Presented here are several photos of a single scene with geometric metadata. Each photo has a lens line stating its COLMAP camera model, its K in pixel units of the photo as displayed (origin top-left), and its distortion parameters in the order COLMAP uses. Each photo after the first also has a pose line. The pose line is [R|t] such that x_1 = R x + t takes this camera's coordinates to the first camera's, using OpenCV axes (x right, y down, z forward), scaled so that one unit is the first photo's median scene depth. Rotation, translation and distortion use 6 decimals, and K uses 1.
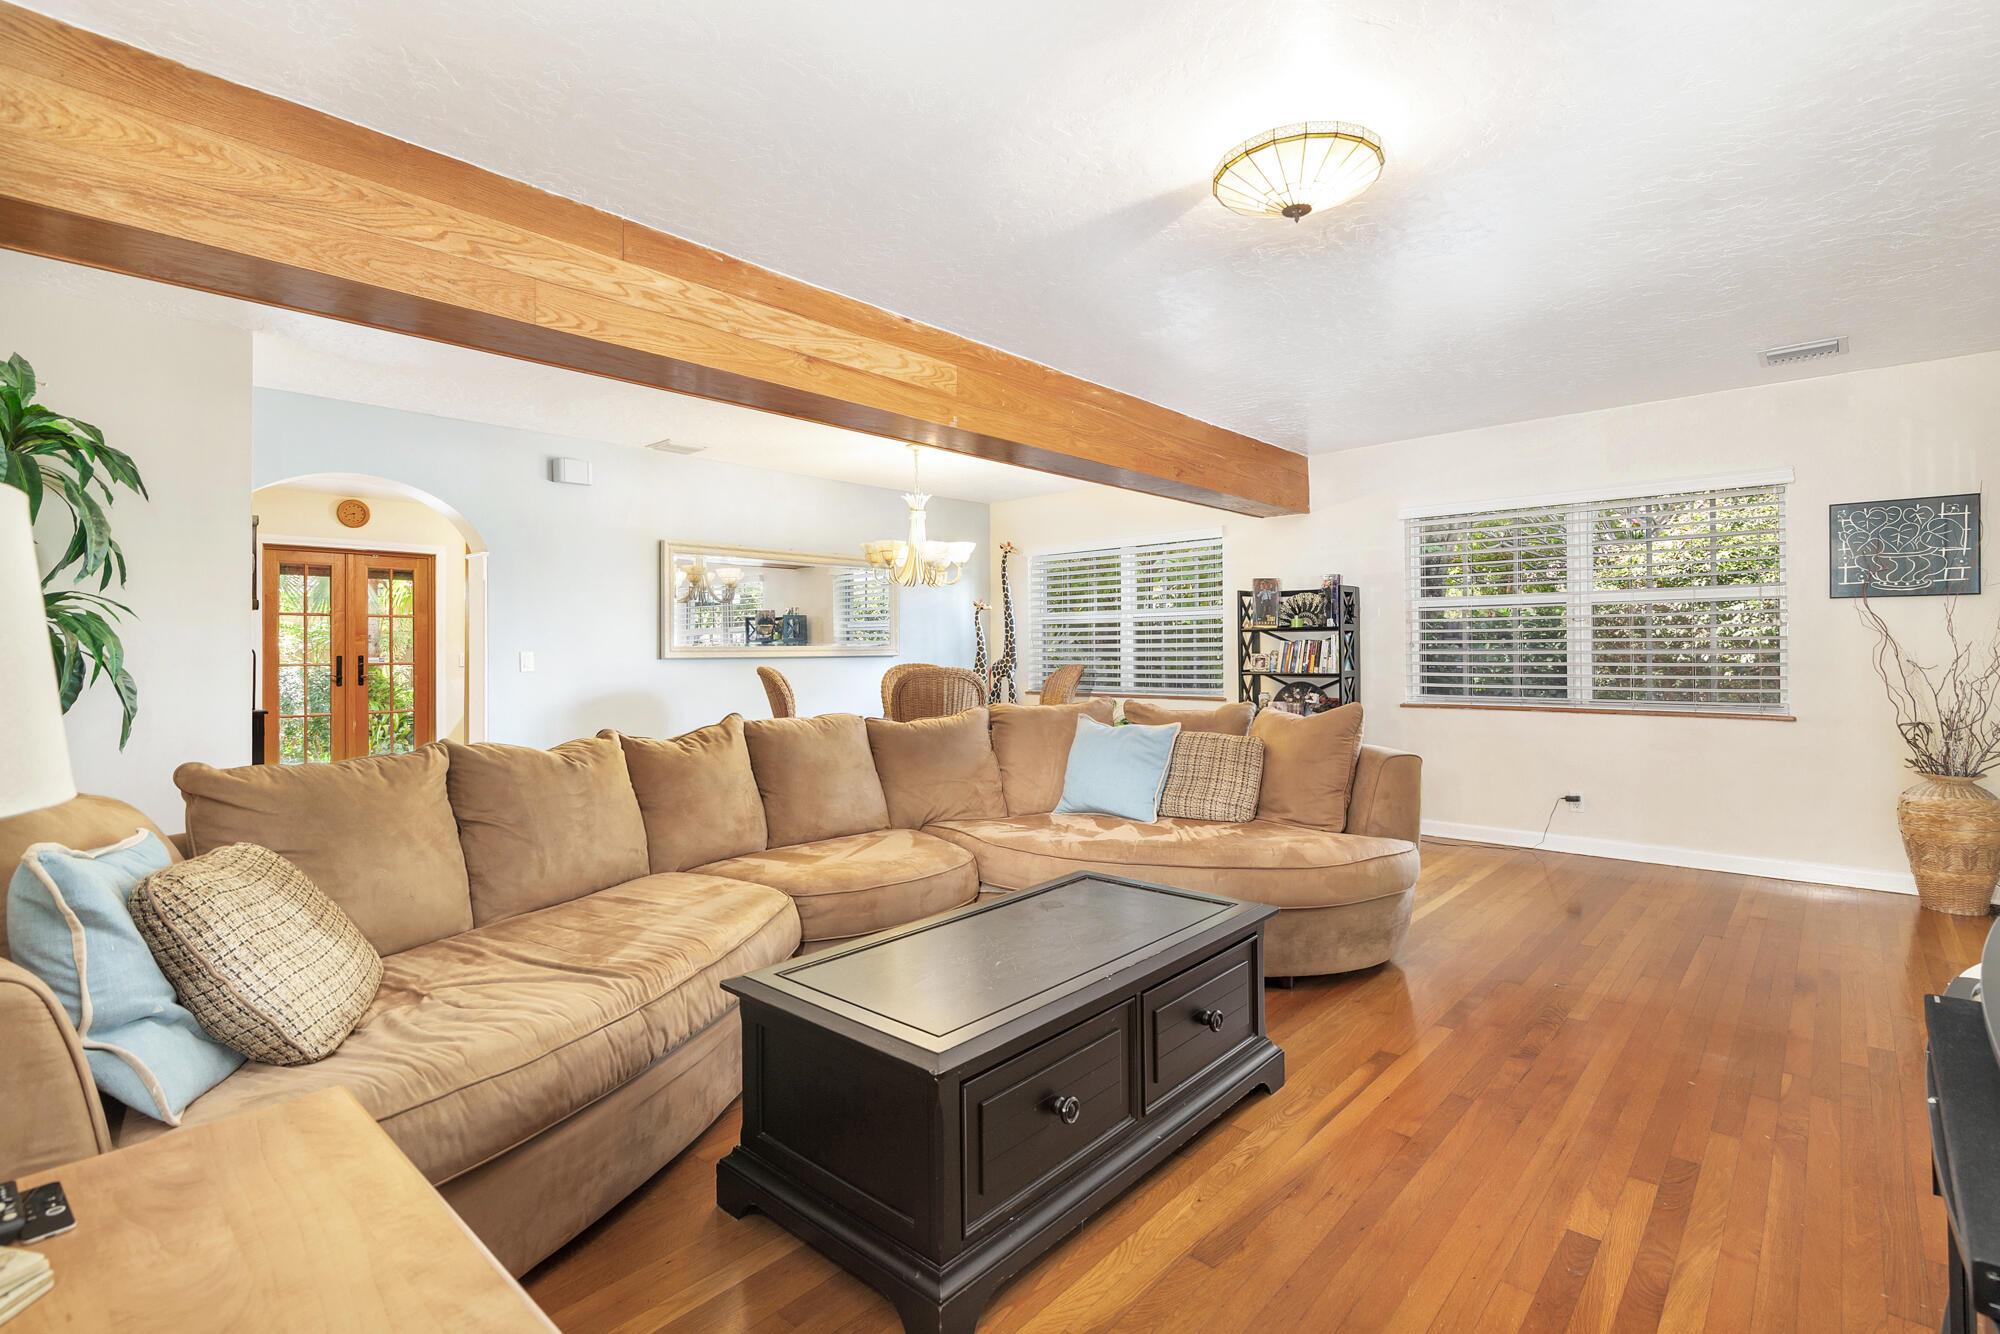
lens RADIAL K [[922.1, 0, 998.2], [0, 922.1, 651.6], [0, 0, 1]] dist [0.001681, -0.000176]
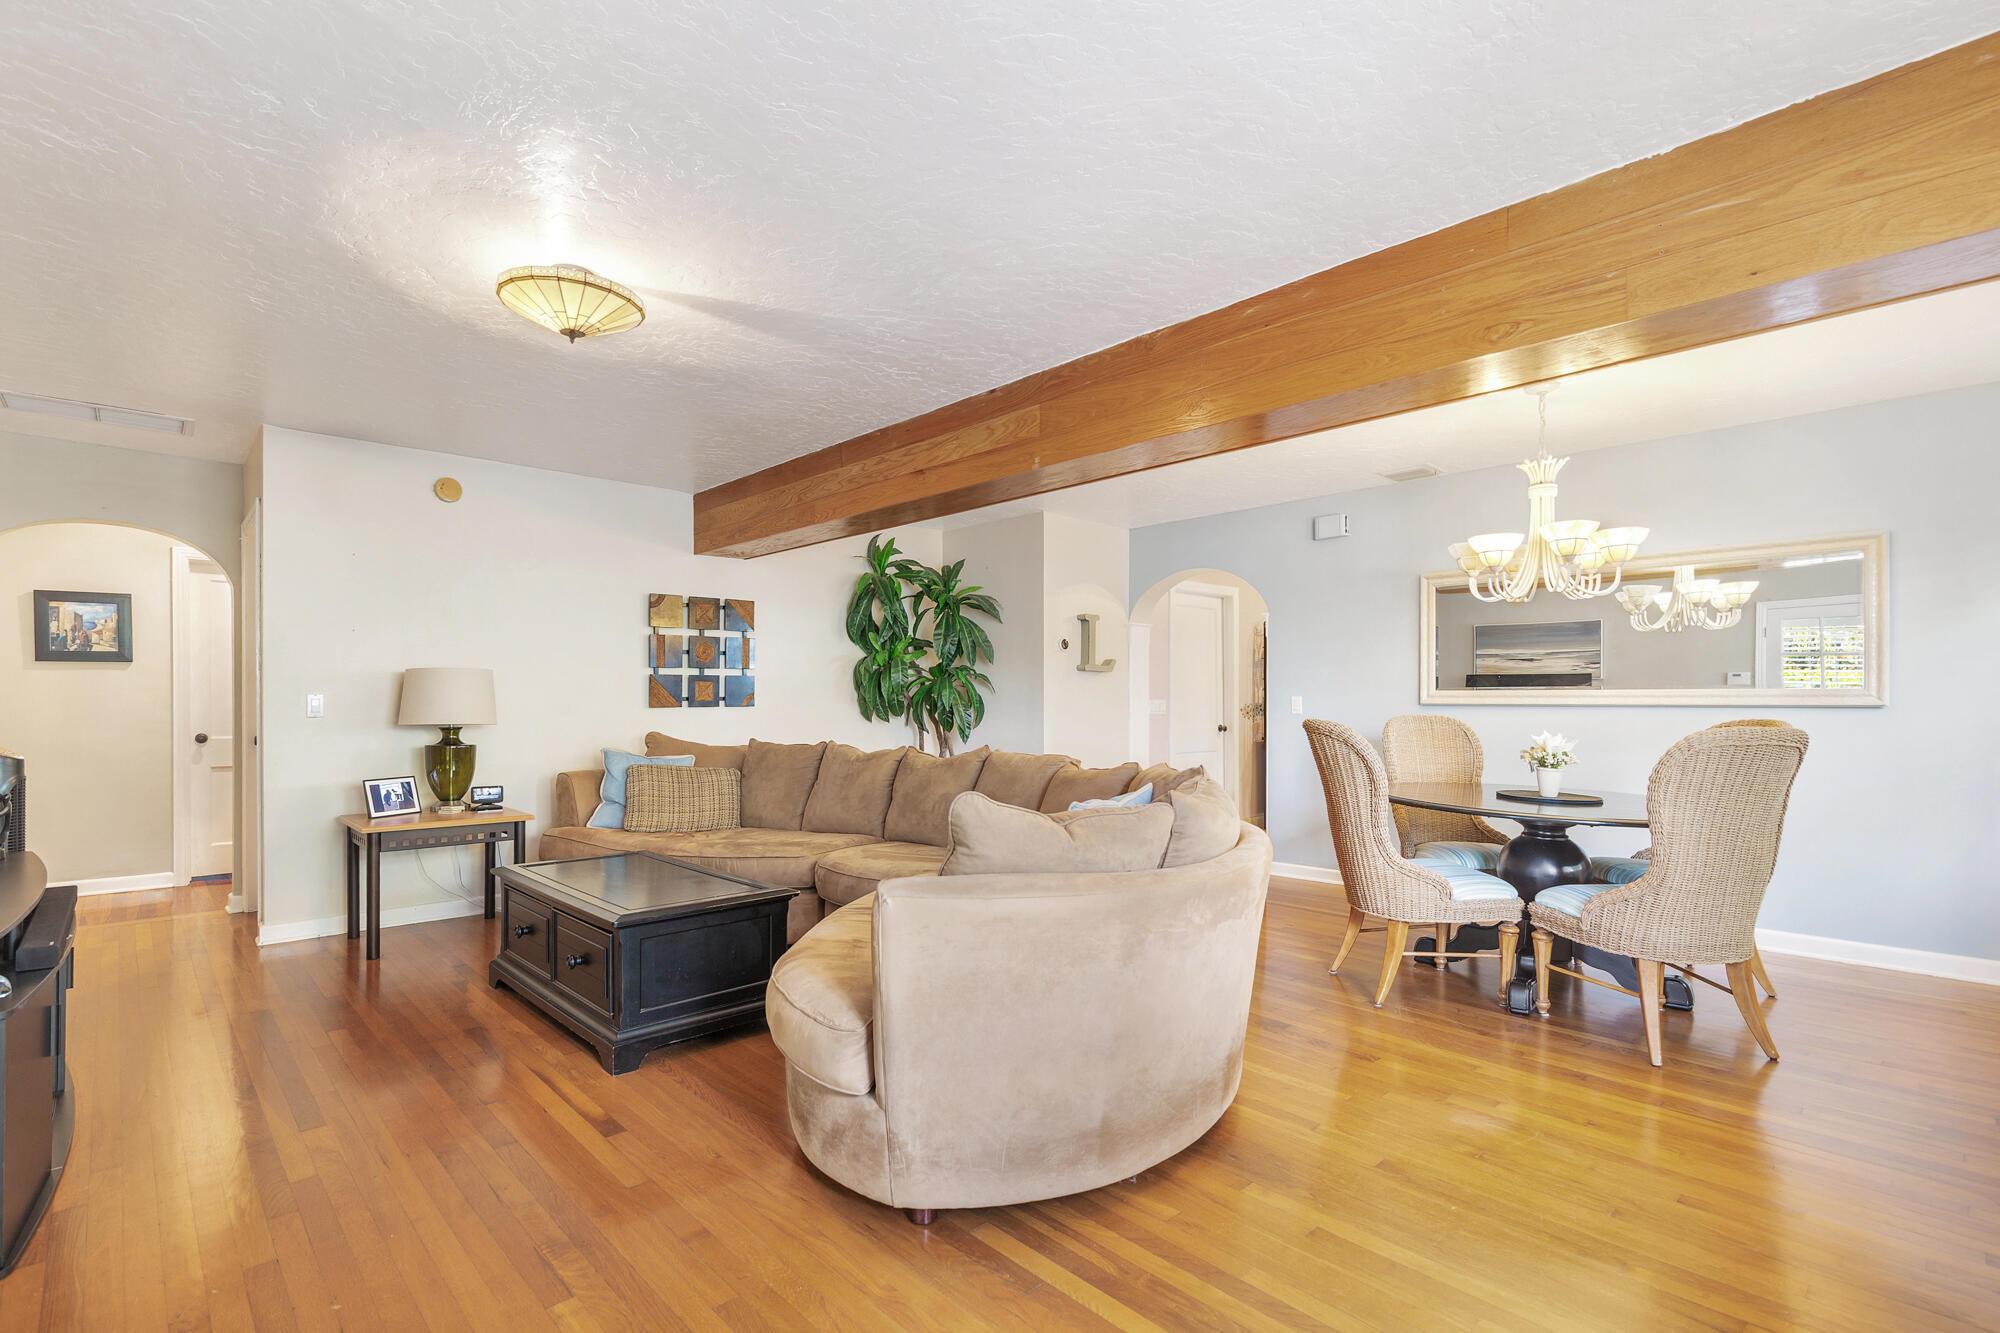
lens RADIAL K [[938.3, 0, 1000.7], [0, 938.3, 702.4], [0, 0, 1]] dist [0.001065, -0.000026]
pose [[-0.075152, 0.008490, -0.997136, 1.499821], [0.002003, 0.999963, 0.008363, -0.005787], [0.997170, -0.001369, -0.075167, 1.640357]]
